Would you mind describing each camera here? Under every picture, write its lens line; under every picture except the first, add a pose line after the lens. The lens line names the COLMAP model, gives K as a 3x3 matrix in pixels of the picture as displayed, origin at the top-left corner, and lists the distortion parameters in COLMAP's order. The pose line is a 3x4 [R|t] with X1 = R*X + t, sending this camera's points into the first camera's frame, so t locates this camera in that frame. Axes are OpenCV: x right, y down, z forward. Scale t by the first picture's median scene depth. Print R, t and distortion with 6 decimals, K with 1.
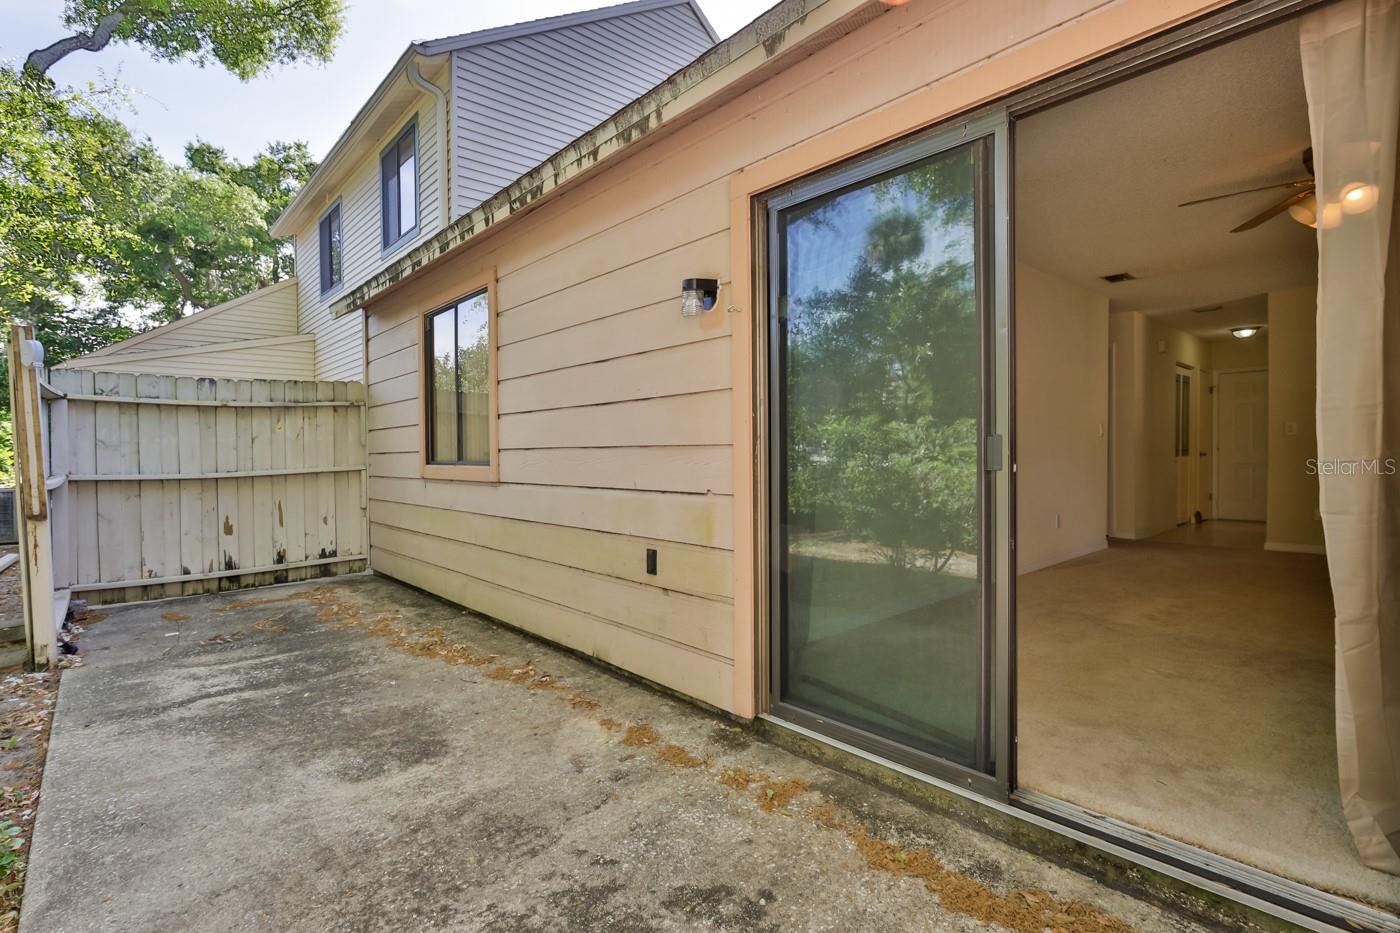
lens RADIAL K [[679.1, 0, 700.0], [0, 679.1, 466.5], [0, 0, 1]] dist [0.000206, 0.000396]
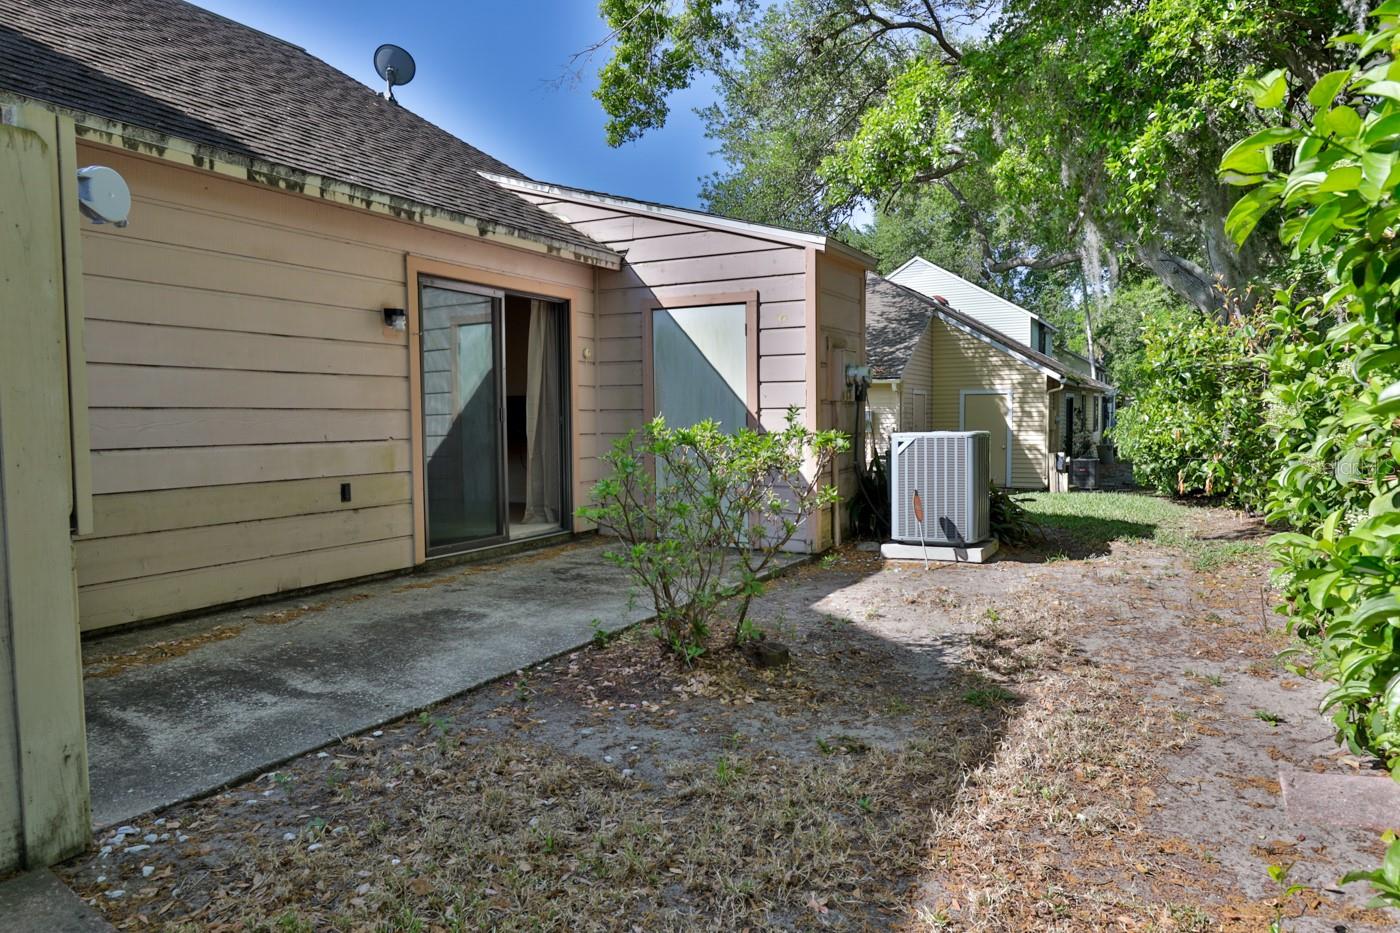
lens RADIAL K [[916.4, 0, 700.0], [0, 916.4, 466.5], [0, 0, 1]] dist [0.000856, 0.000265]
pose [[-0.348568, -0.040363, 0.936414, -2.077954], [0.025805, 0.998280, 0.052635, 0.007600], [-0.936928, 0.042511, -0.346927, 0.970350]]
